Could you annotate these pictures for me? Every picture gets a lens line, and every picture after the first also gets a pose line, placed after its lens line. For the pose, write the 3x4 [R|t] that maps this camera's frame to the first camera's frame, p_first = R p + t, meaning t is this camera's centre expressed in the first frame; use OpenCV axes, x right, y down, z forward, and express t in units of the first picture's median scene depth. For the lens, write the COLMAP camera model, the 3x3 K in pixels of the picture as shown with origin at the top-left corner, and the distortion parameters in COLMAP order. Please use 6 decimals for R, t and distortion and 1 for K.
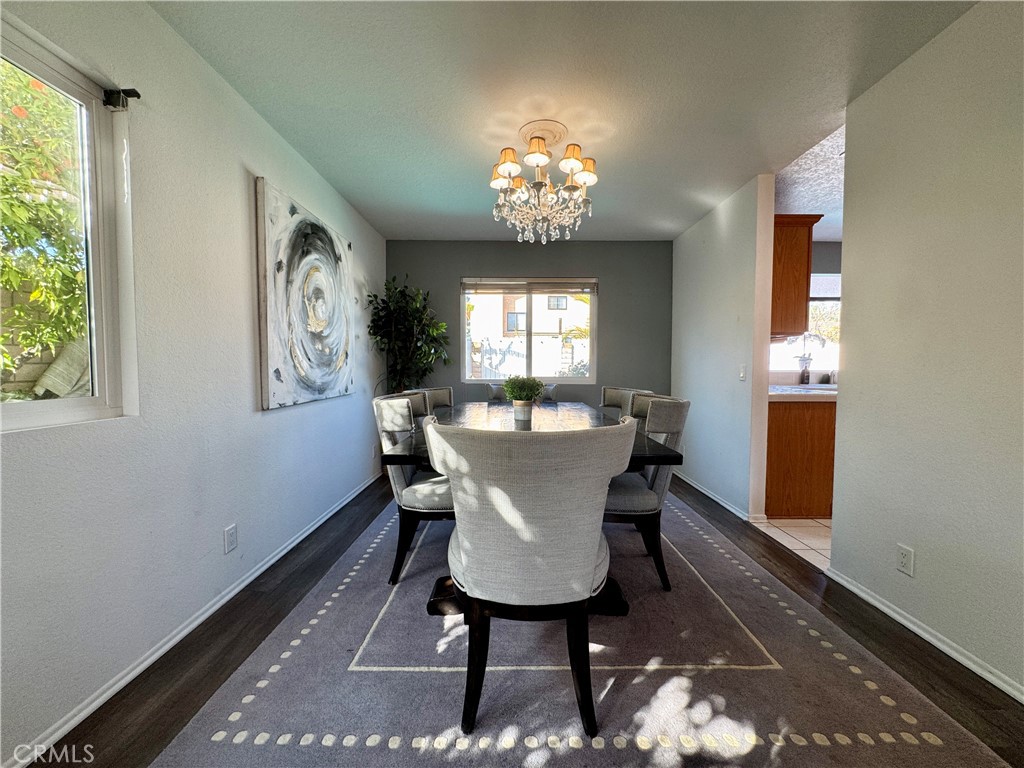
lens RADIAL K [[411.8, 0, 510.7], [0, 411.8, 384.4], [0, 0, 1]] dist [-0.003920, 0.000713]
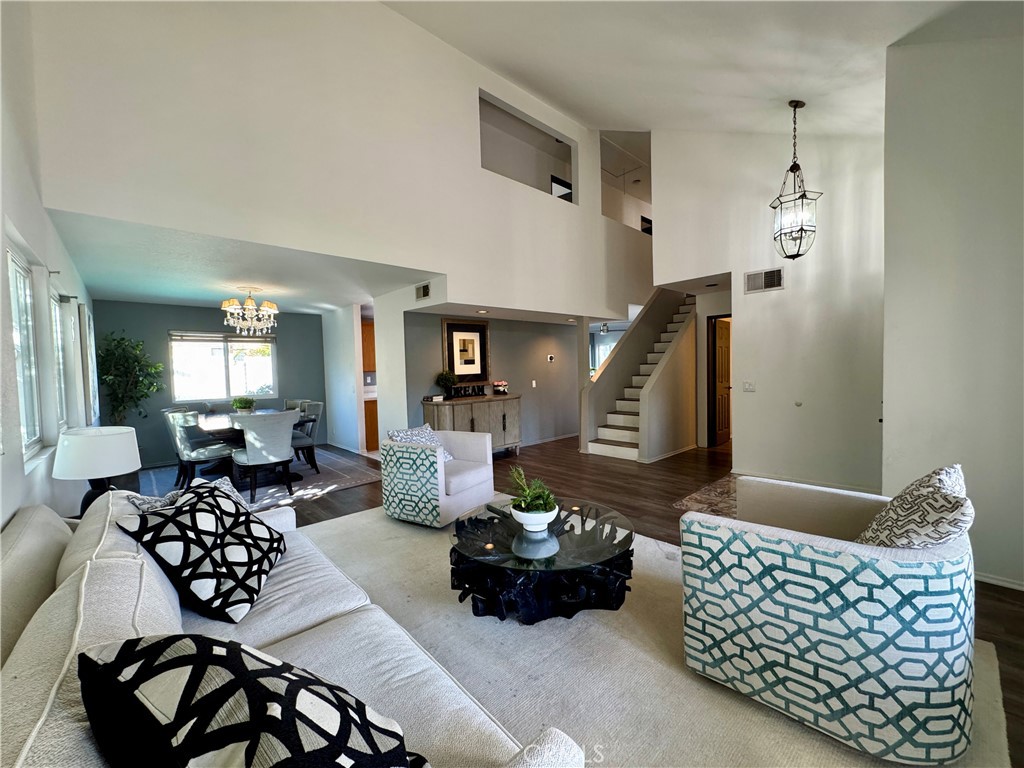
lens RADIAL K [[411.8, 0, 519.5], [0, 411.8, 385.4], [0, 0, 1]] dist [-0.003920, 0.000713]
pose [[0.720417, -0.047041, 0.691944, -0.391171], [0.054036, 0.998471, 0.011620, -0.030480], [-0.691433, 0.029018, 0.721858, -1.436281]]
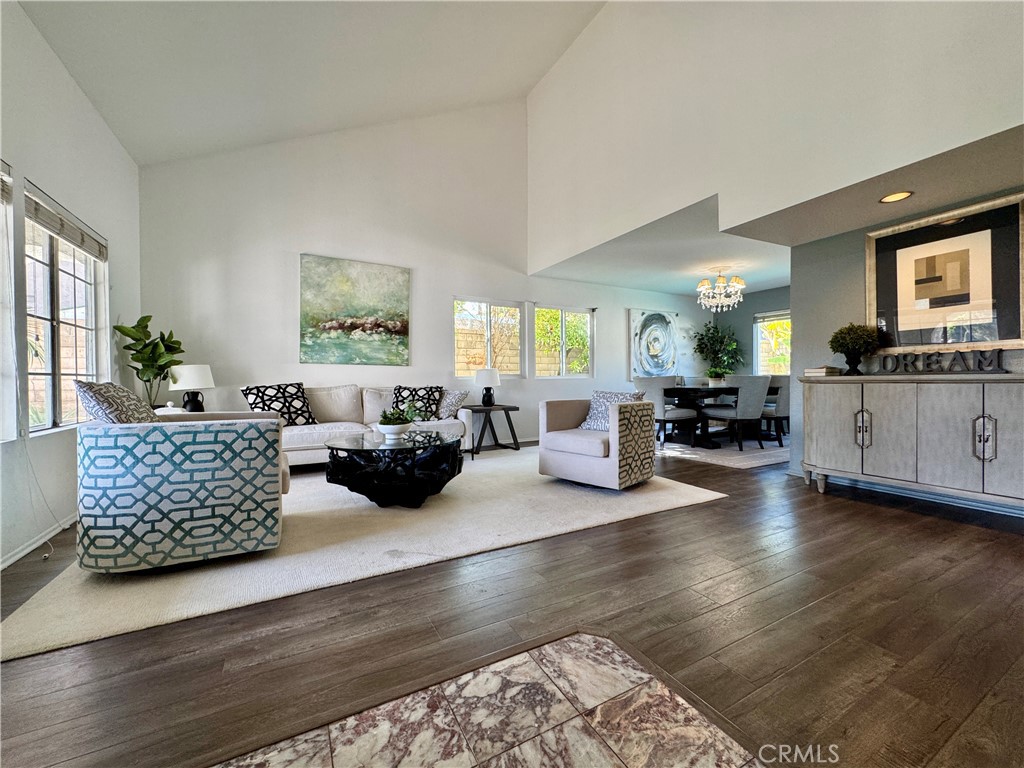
lens RADIAL K [[411.8, 0, 511.0], [0, 411.8, 382.9], [0, 0, 1]] dist [-0.003920, 0.000713]
pose [[0.483732, 0.002417, -0.875213, 1.447241], [-0.029758, 0.999463, -0.013687, 0.121729], [0.874710, 0.032665, 0.483544, -1.113938]]
